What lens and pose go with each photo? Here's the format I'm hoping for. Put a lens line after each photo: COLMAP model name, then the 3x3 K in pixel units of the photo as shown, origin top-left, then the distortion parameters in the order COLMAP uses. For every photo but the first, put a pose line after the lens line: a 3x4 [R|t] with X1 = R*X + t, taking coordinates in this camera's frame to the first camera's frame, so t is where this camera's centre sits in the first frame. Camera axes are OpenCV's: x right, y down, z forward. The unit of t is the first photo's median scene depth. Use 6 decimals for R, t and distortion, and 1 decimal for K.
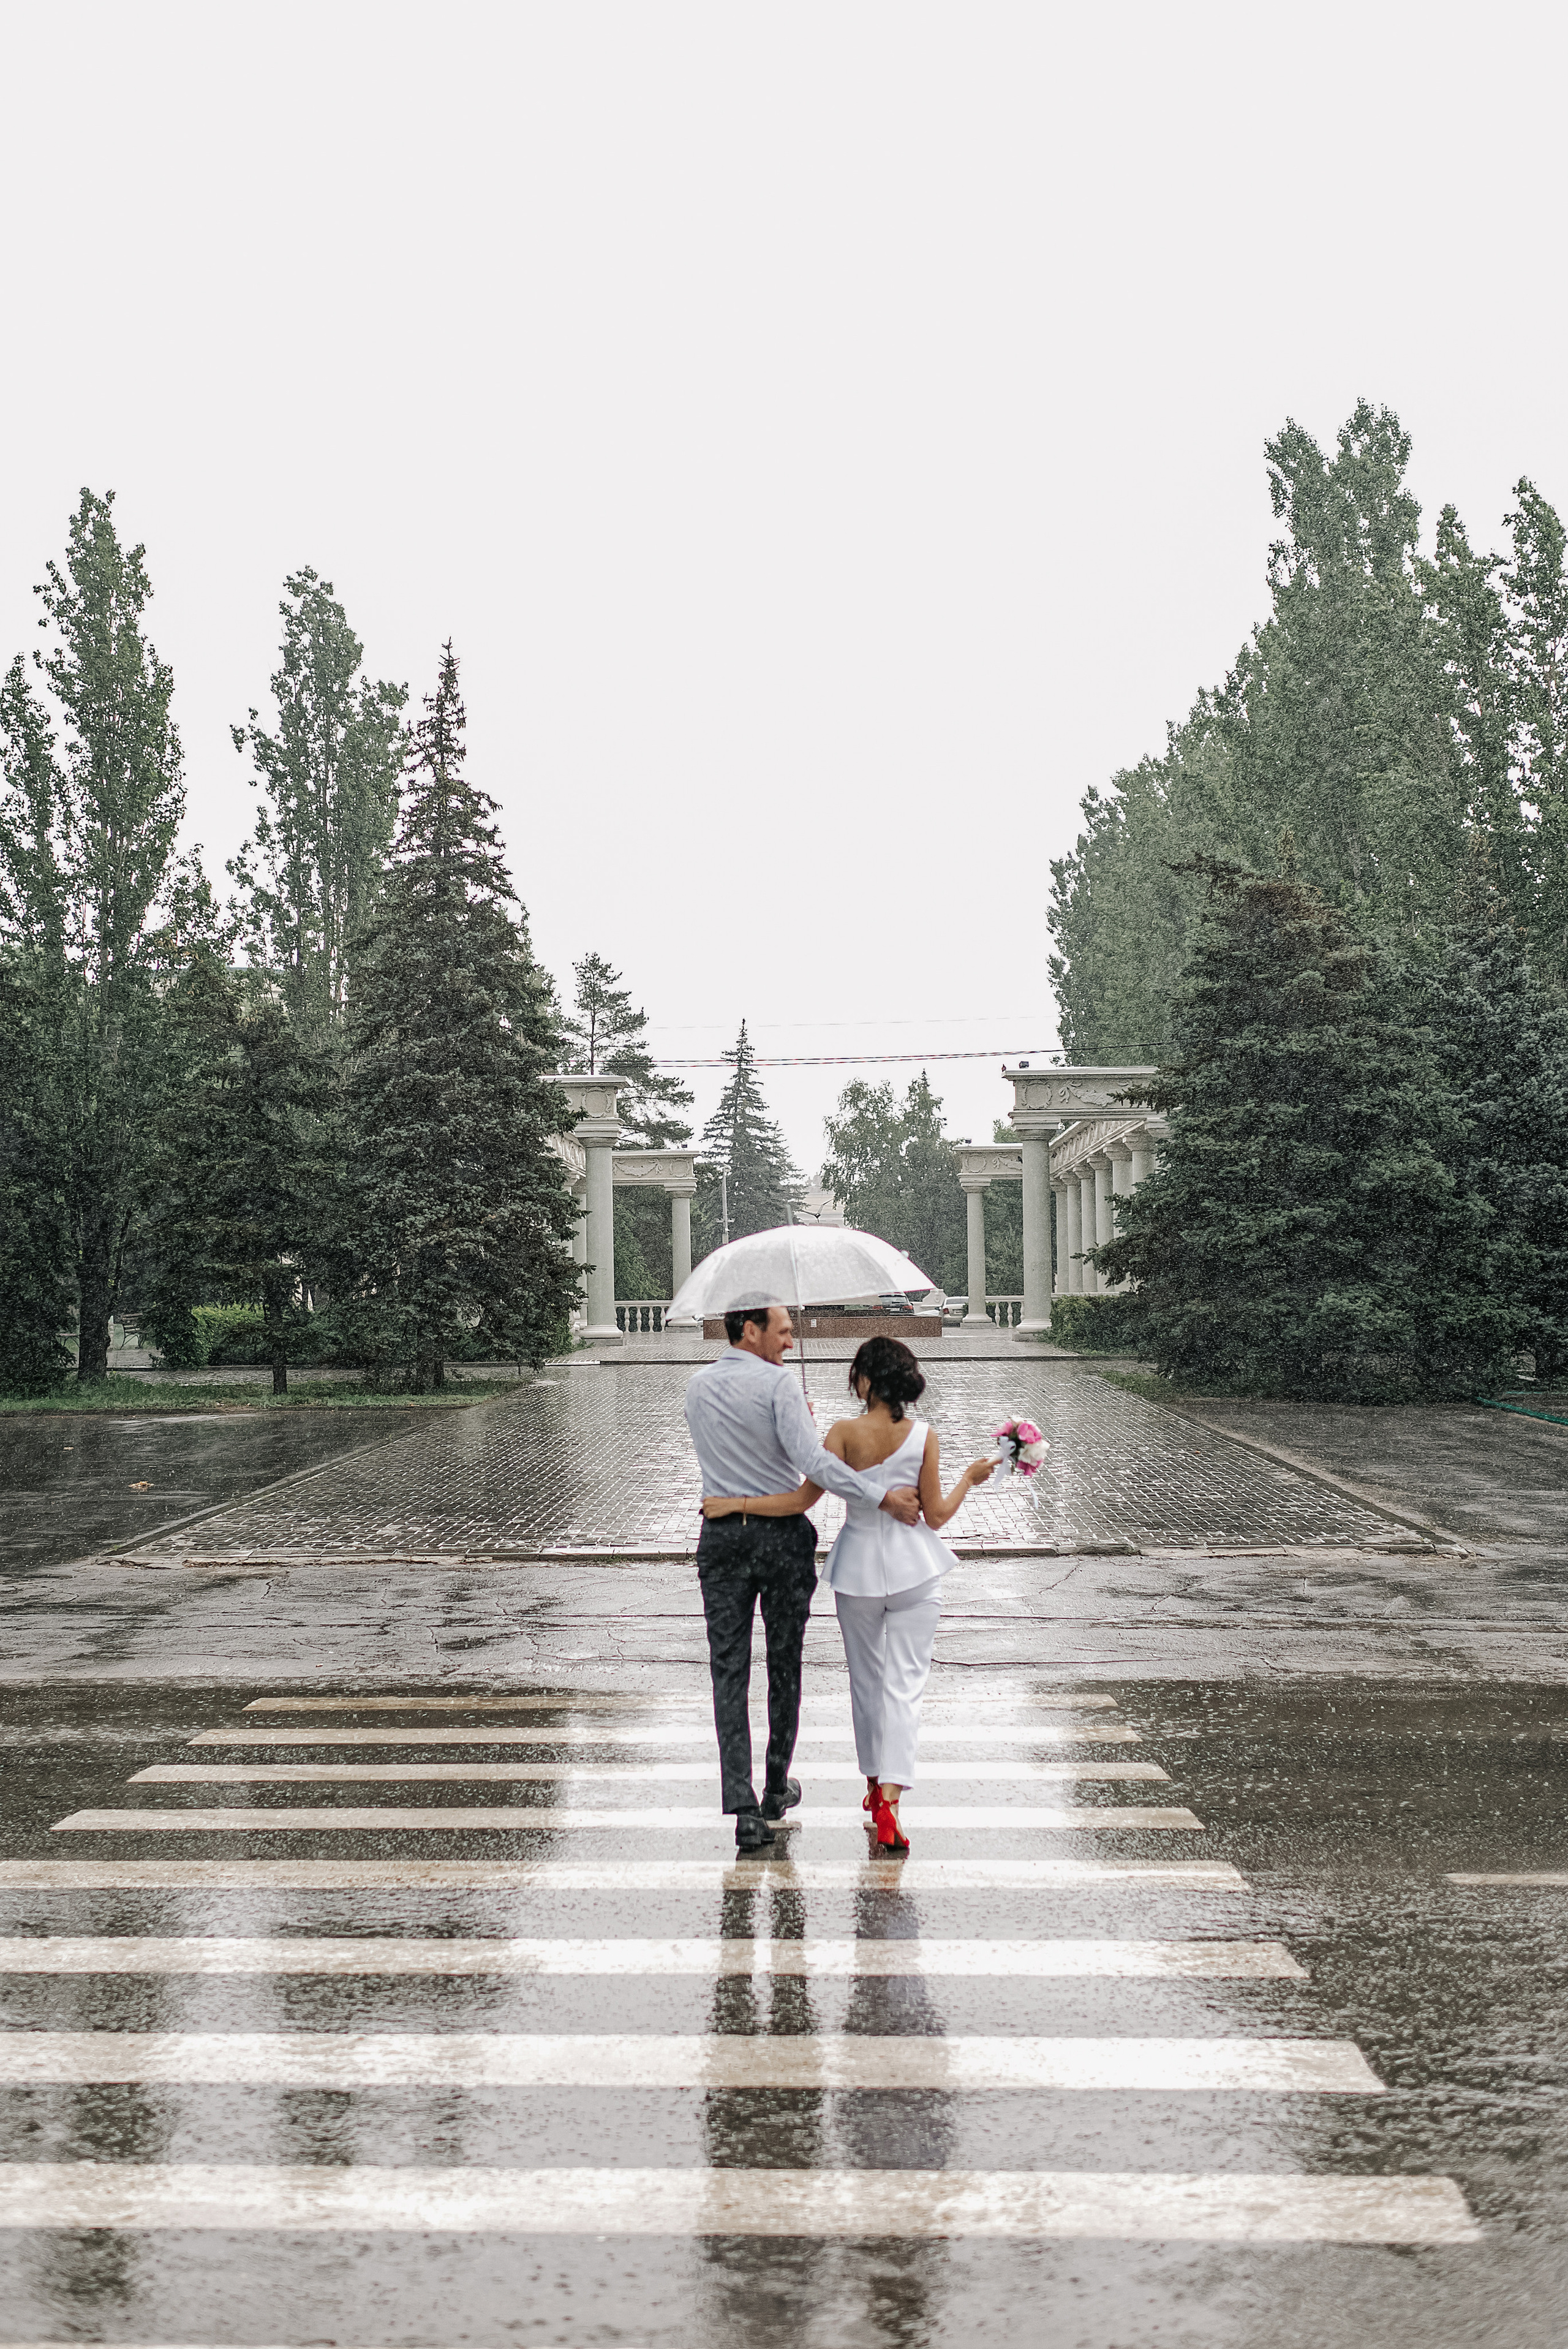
lens RADIAL K [[2503.2, 0, 640.5], [0, 2503.2, 1125.5], [0, 0, 1]] dist [-0.006735, -0.003145]
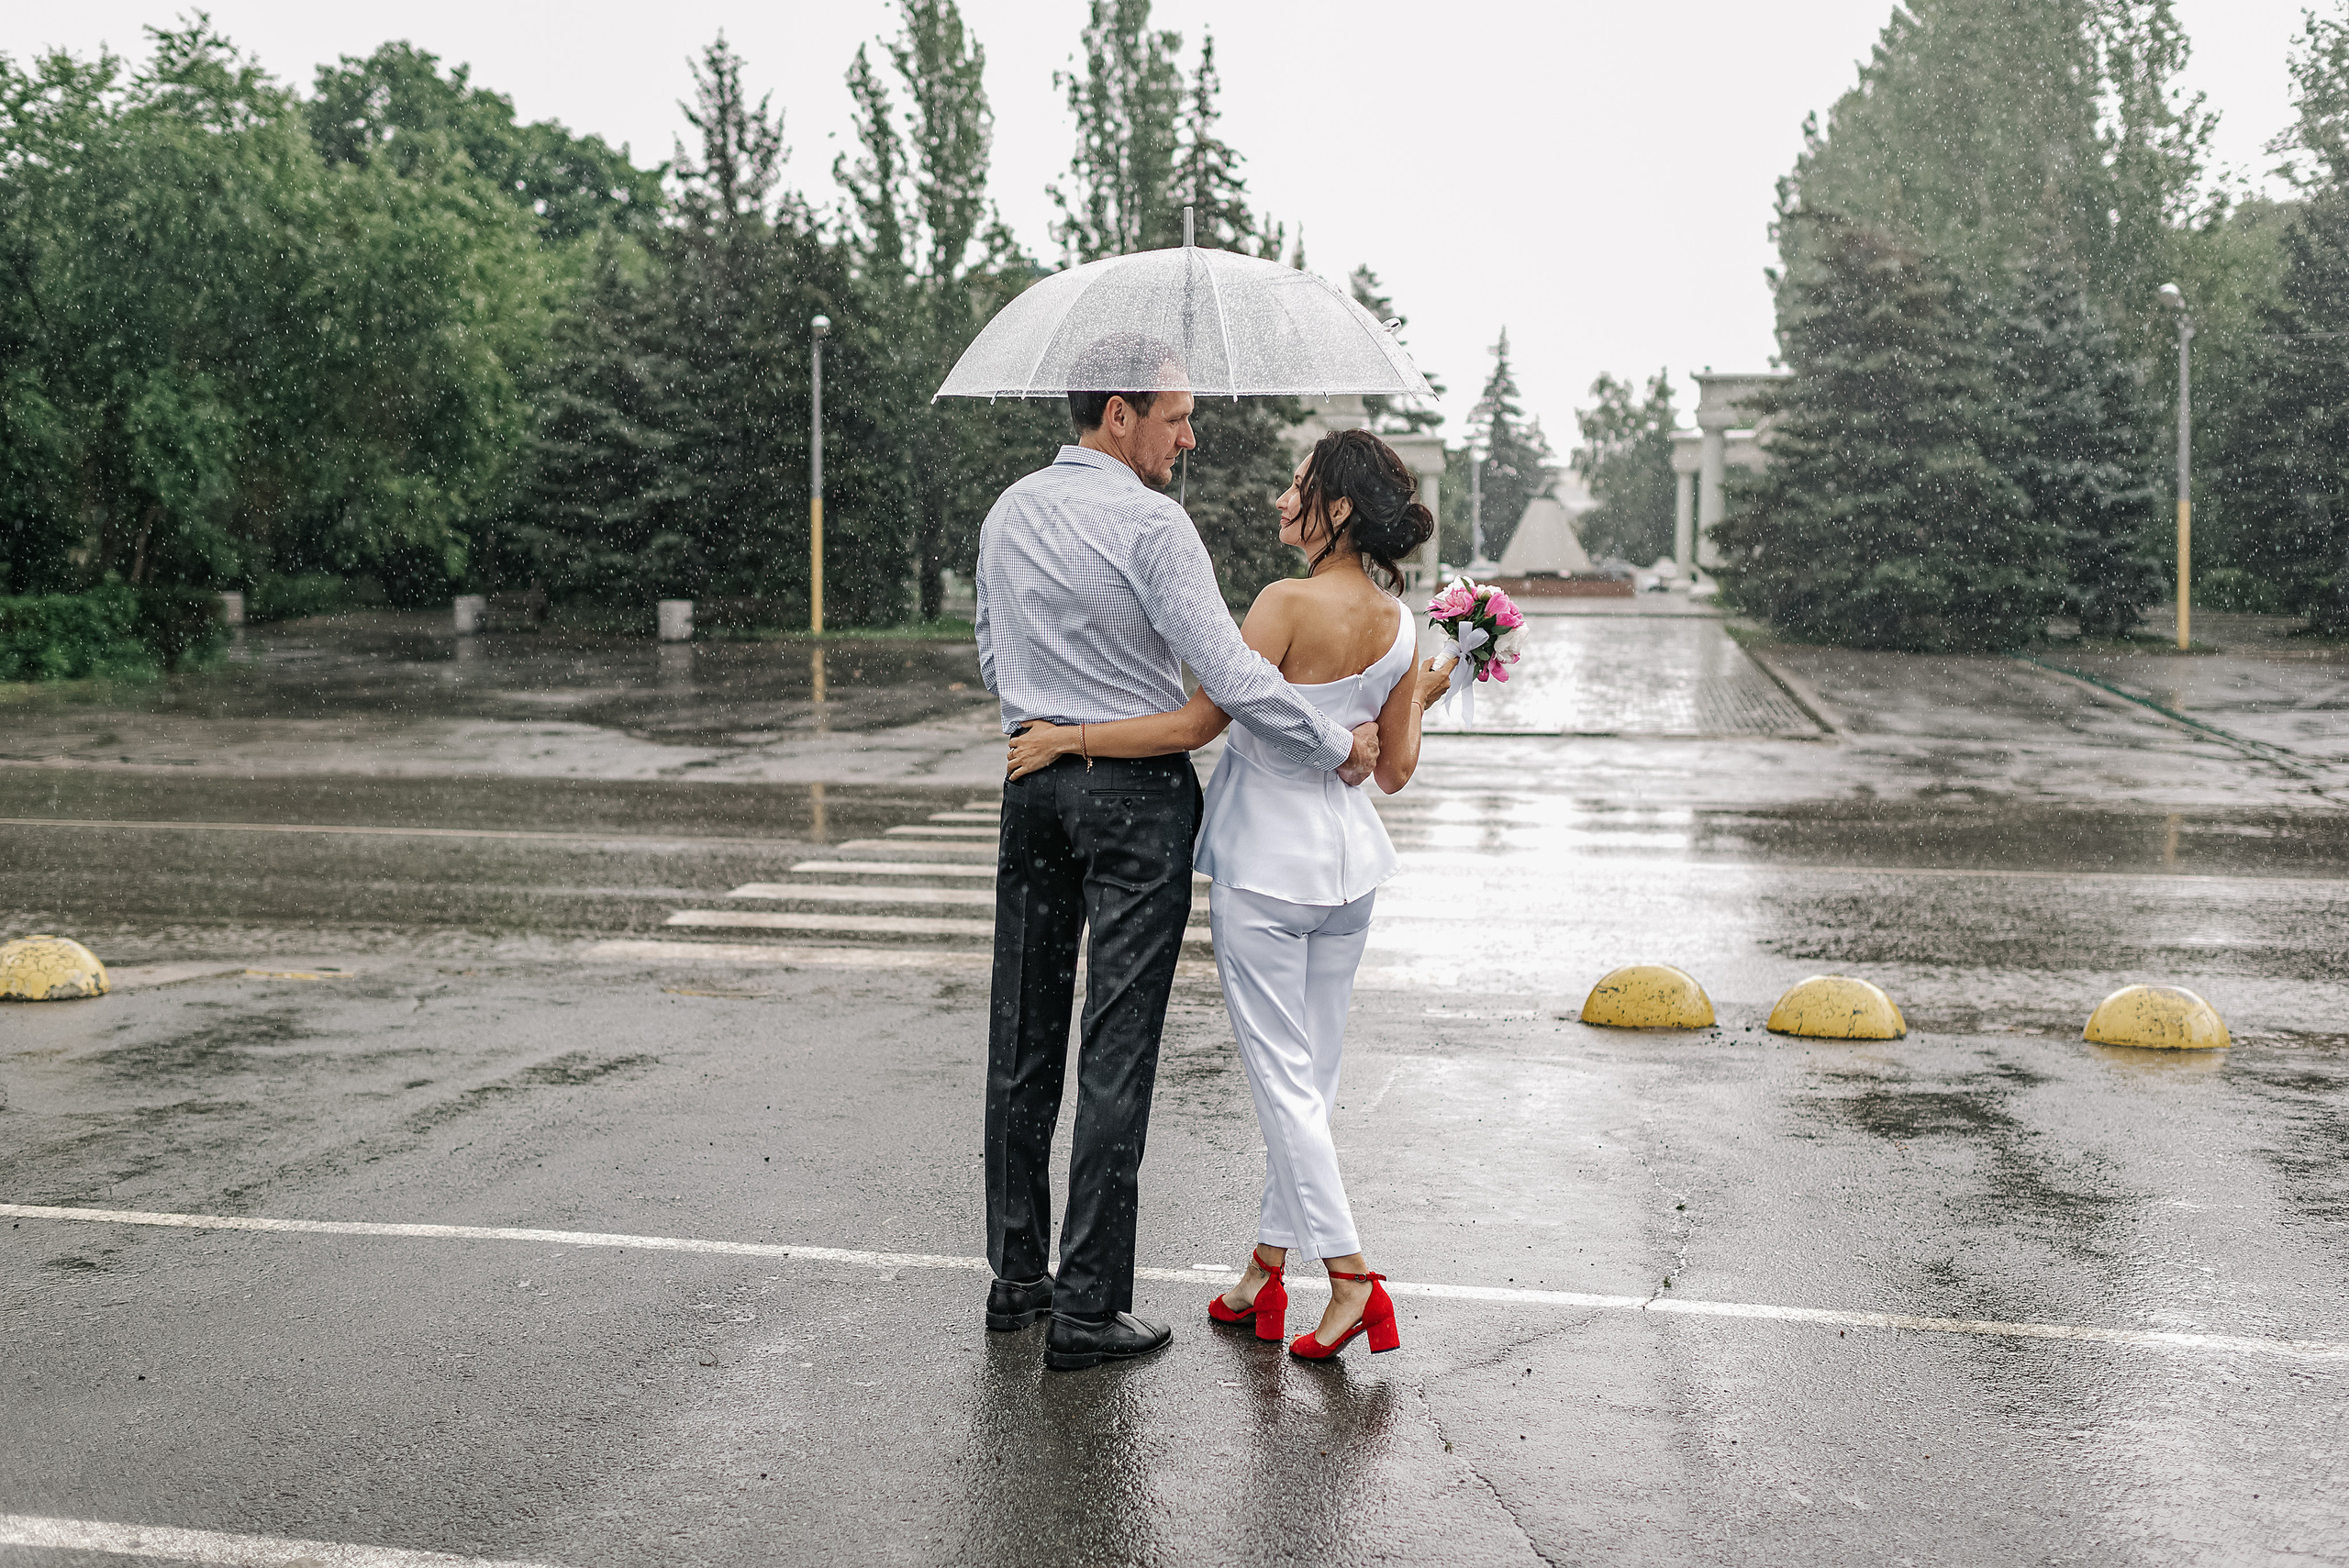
lens RADIAL K [[2266.3, 0, 1179.0], [0, 2266.3, 746.8], [0, 0, 1]] dist [-0.008262, -0.001930]
pose [[0.993632, 0.023340, -0.110226, 0.027403], [-0.006619, 0.988711, 0.149690, -0.006008], [0.112475, -0.148007, 0.982570, -0.100219]]
